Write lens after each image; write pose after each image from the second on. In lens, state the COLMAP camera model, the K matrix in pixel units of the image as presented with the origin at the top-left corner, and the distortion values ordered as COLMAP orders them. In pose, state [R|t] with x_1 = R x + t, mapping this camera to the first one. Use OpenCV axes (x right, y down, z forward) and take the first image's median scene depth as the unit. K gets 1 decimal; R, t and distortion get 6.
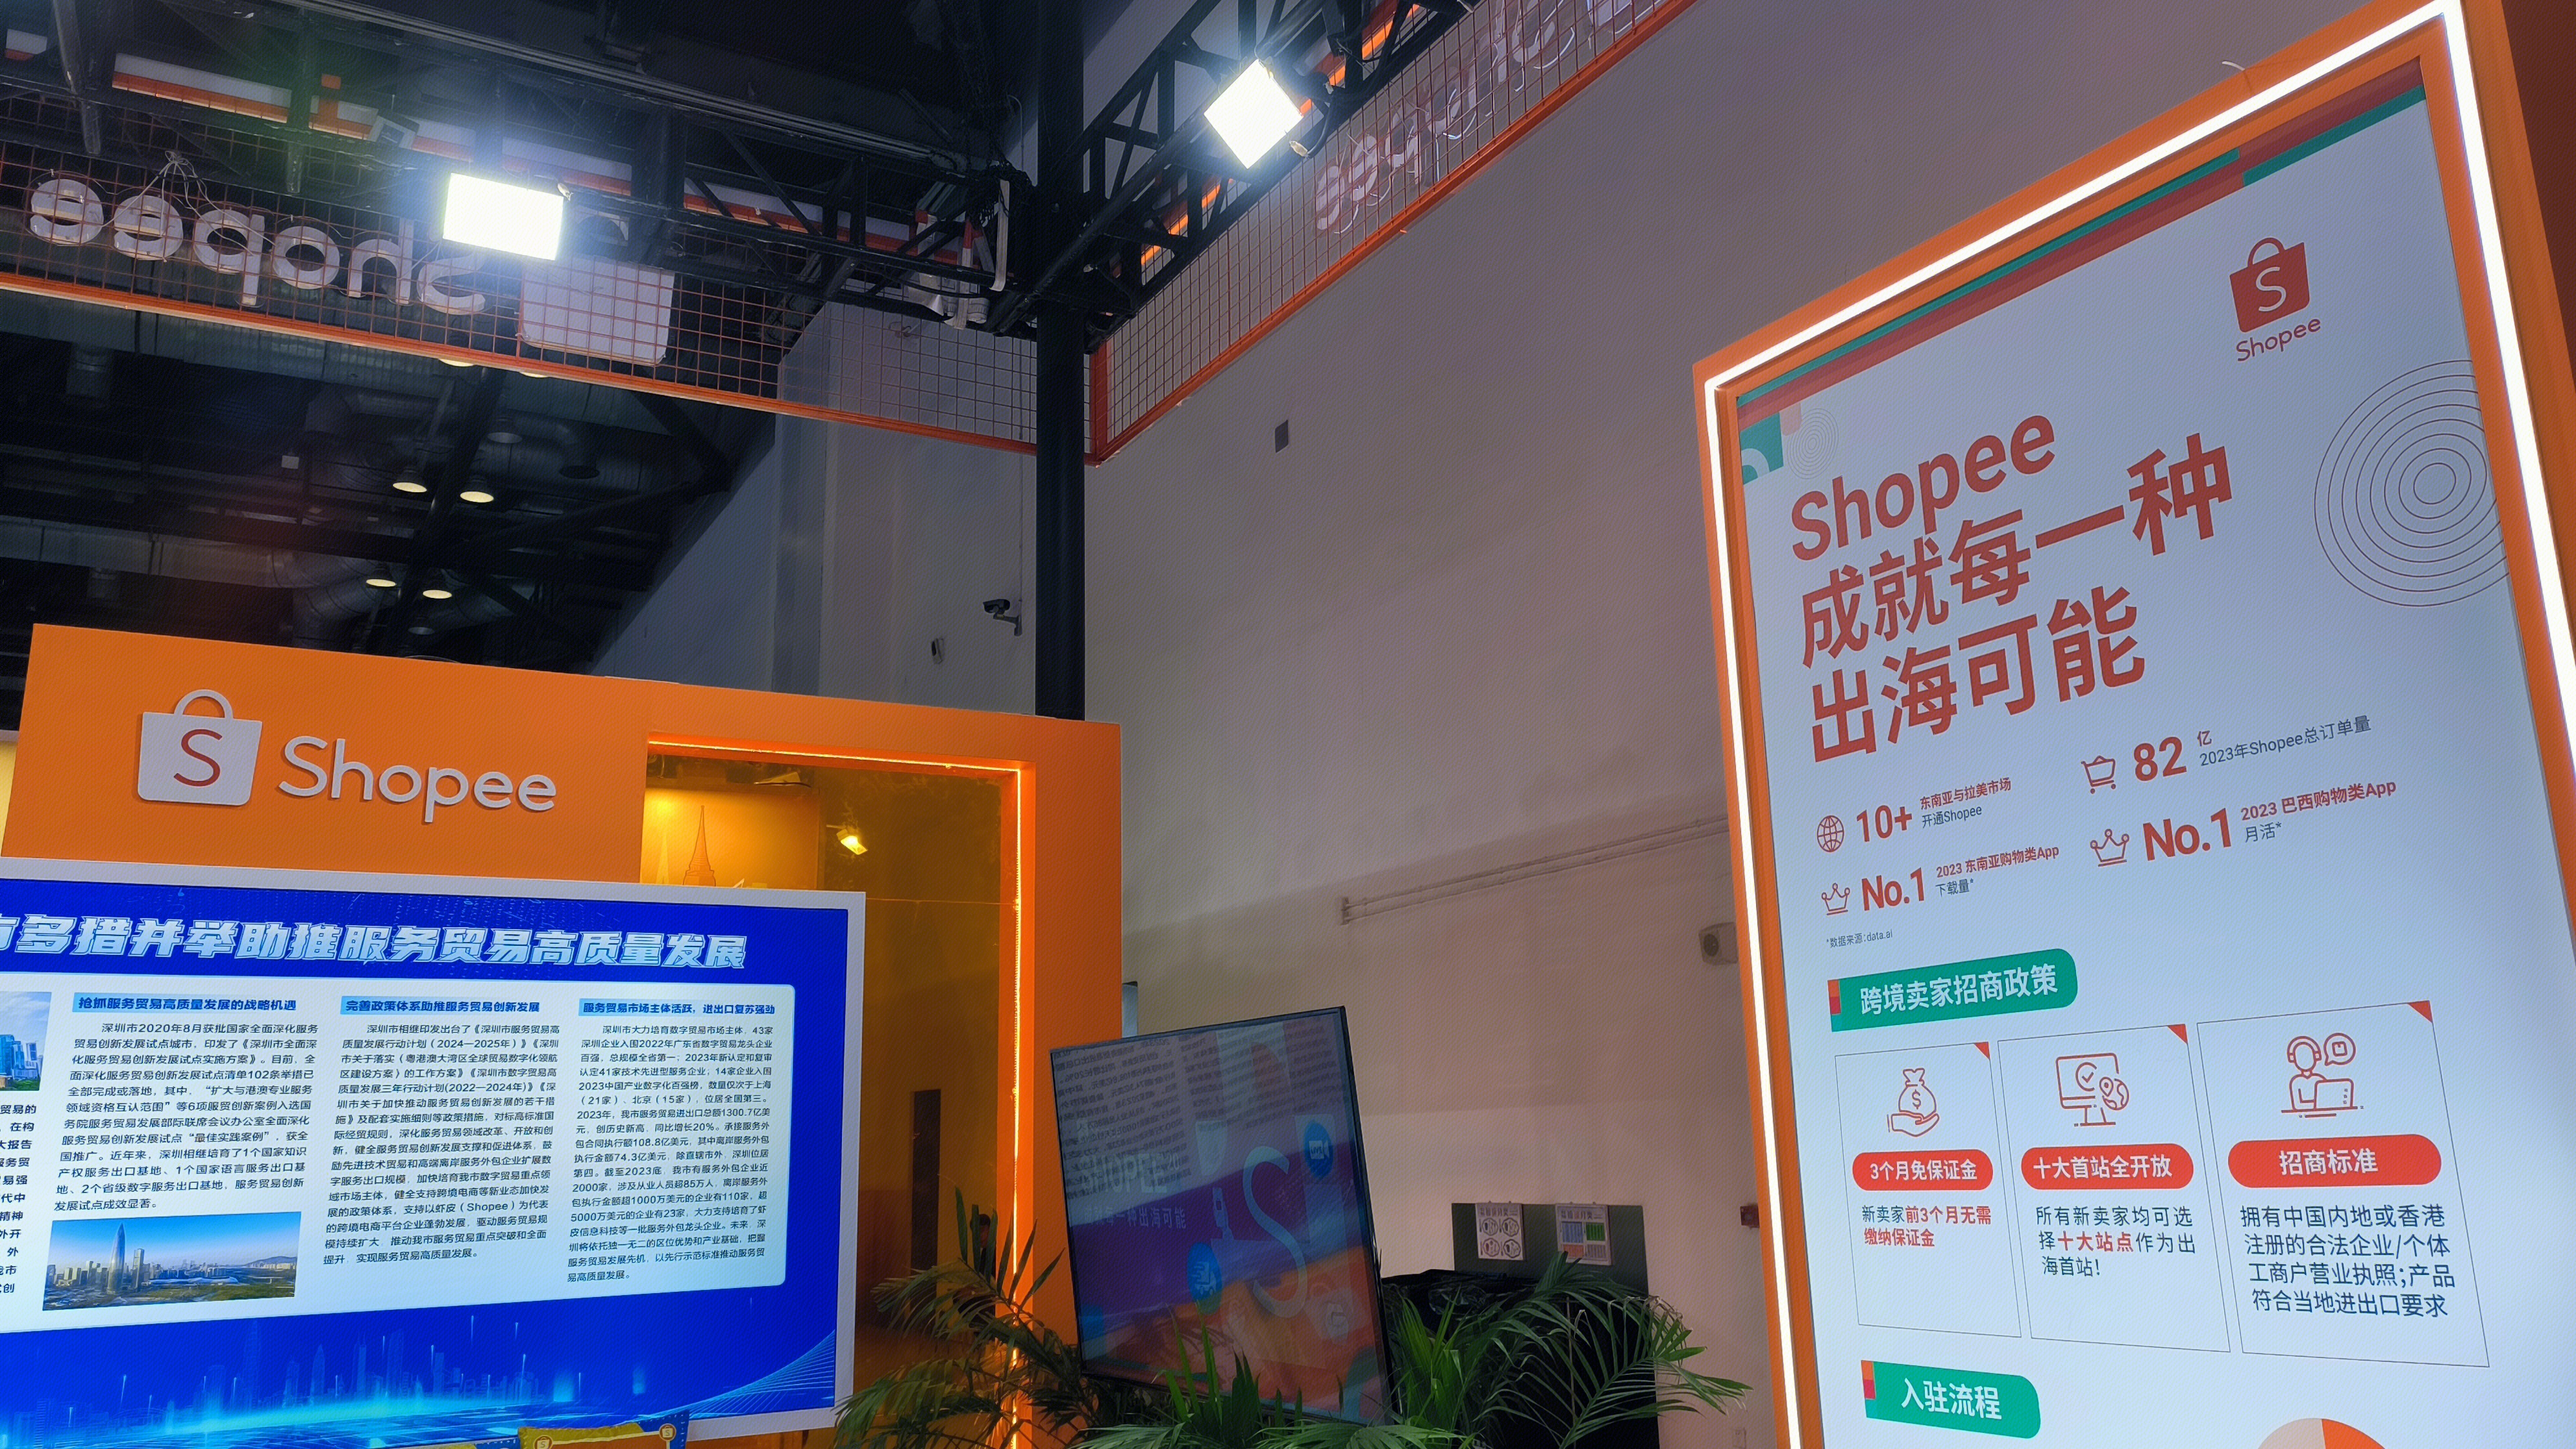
lens RADIAL K [[1894.1, 0, 1289.0], [0, 1894.1, 715.8], [0, 0, 1]] dist [0.013315, 0.004995]
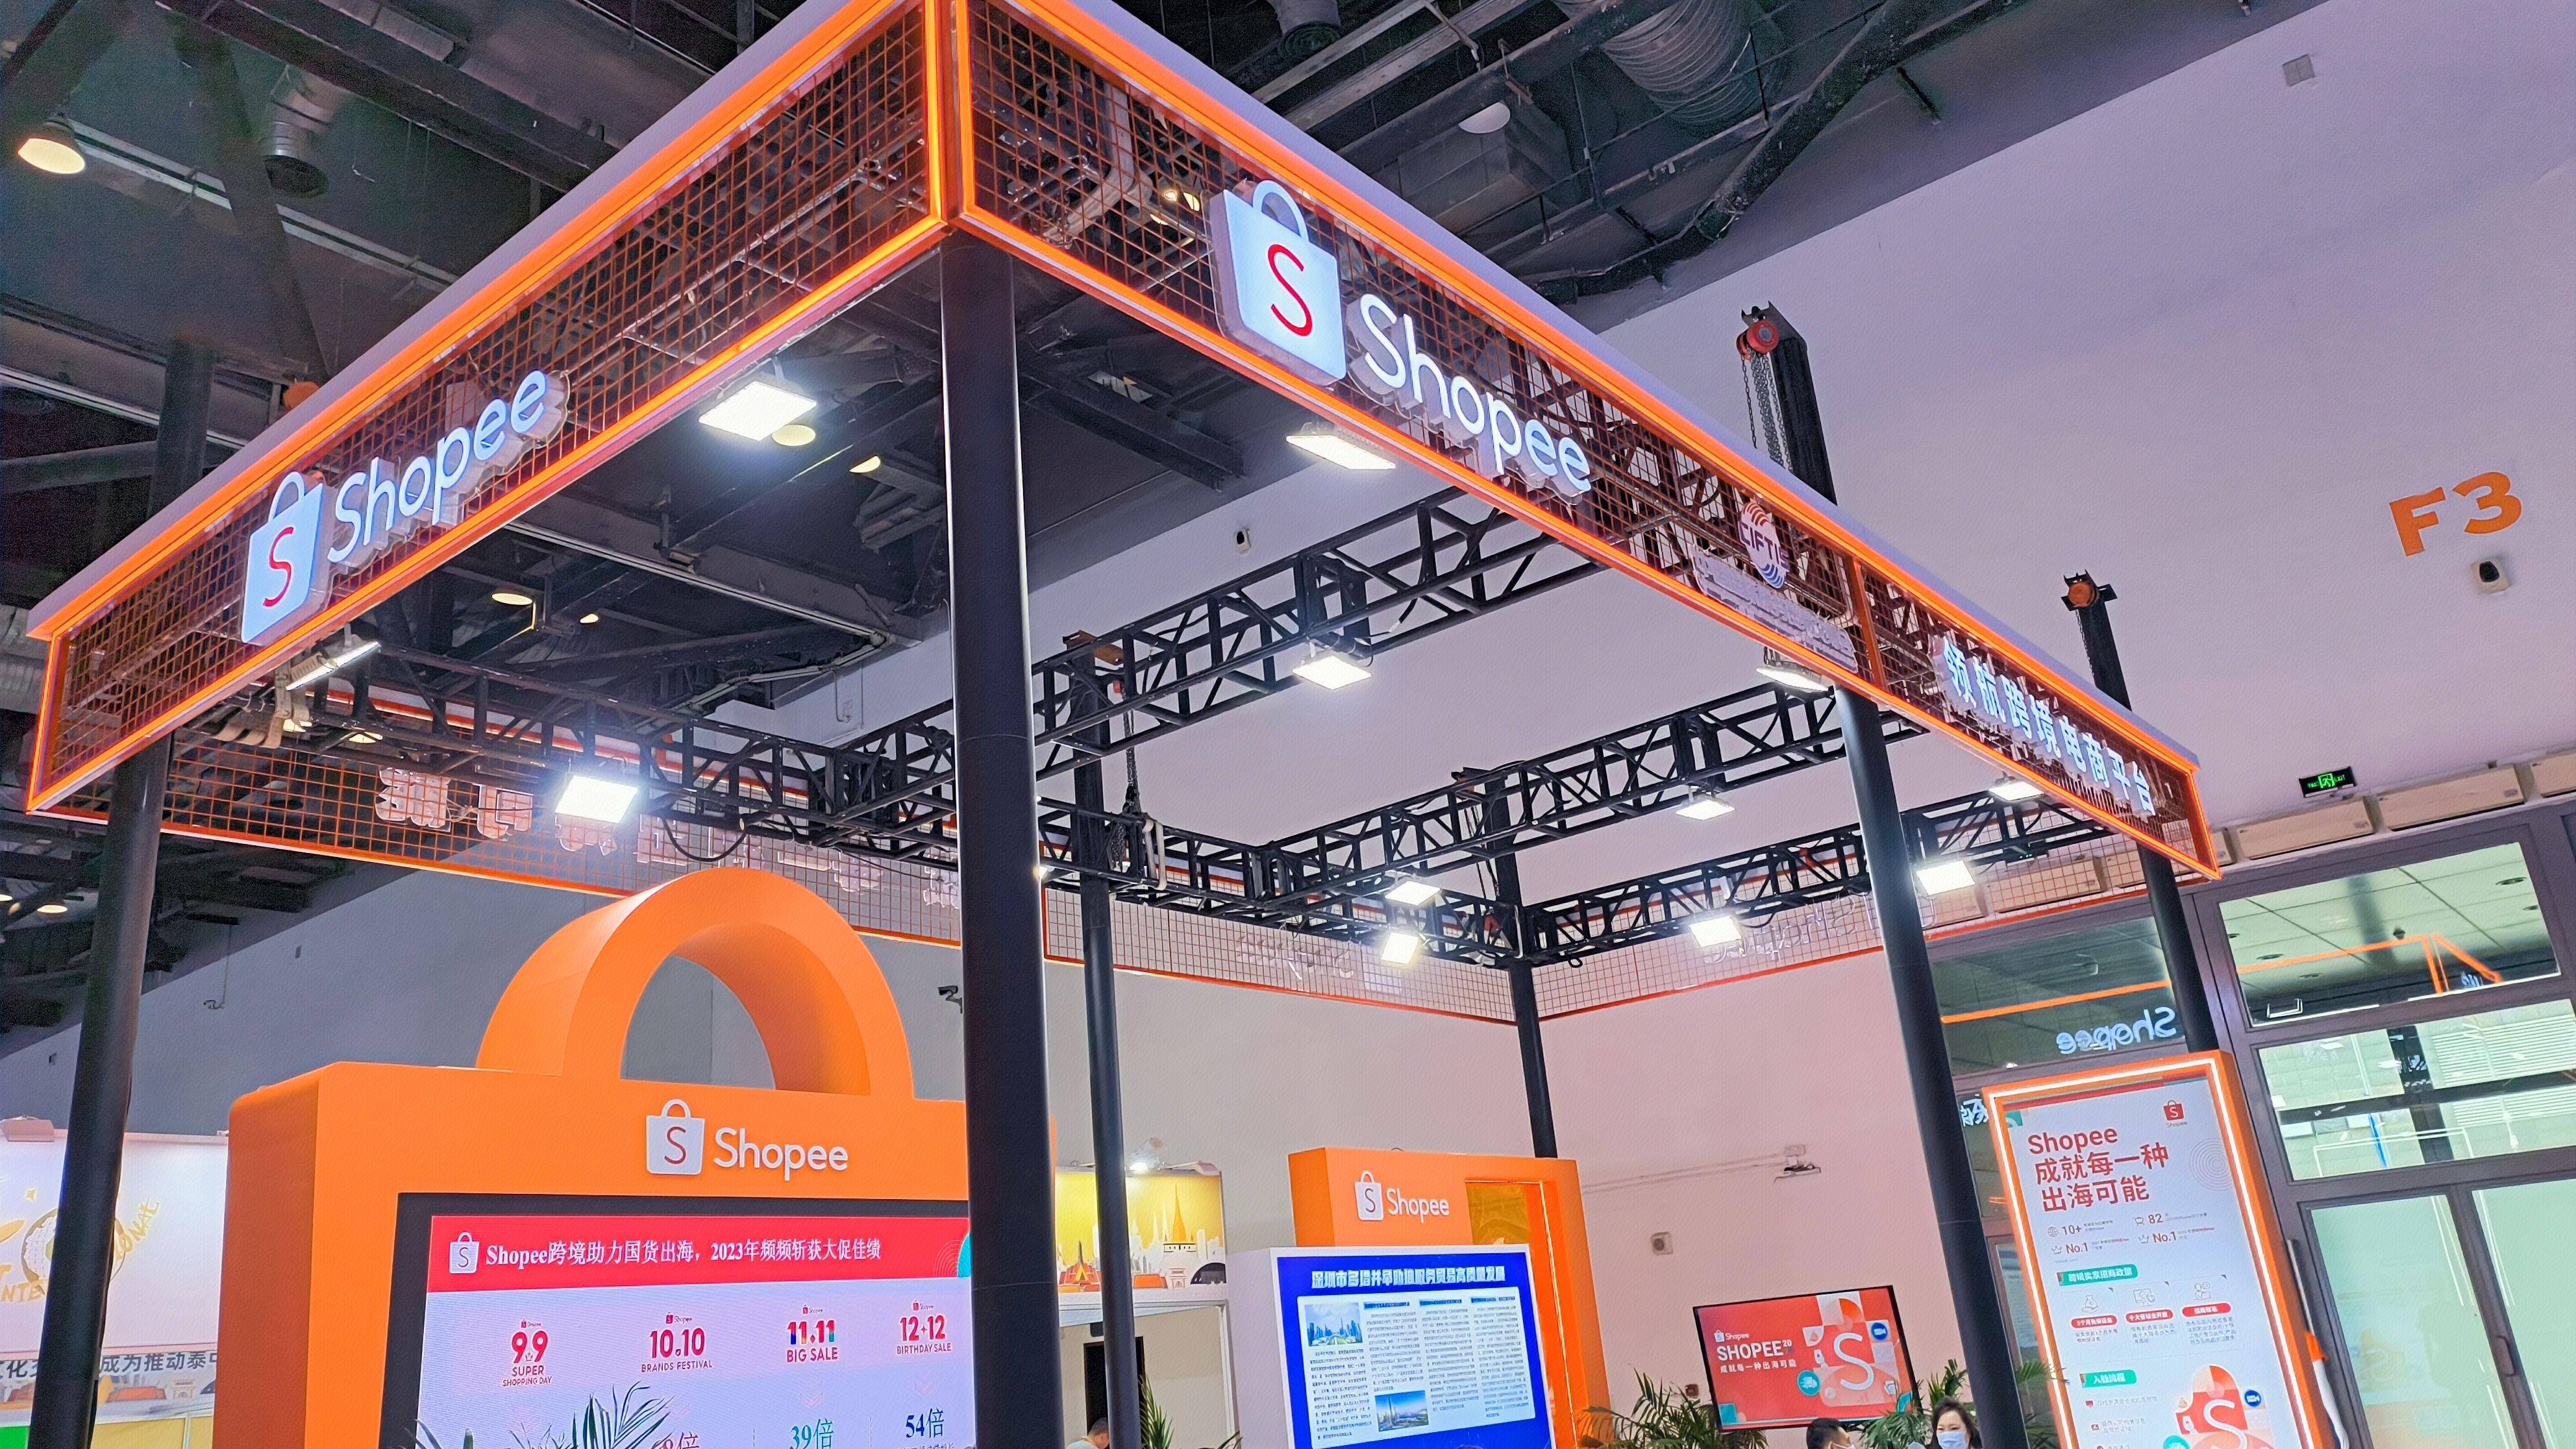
lens RADIAL K [[1894.1, 0, 1289.7], [0, 1894.1, 727.8], [0, 0, 1]] dist [0.013315, 0.004995]
pose [[0.932044, 0.058032, 0.357667, -2.393045], [-0.012303, 0.991591, -0.128826, -0.402146], [-0.362135, 0.115671, 0.924921, -1.938371]]
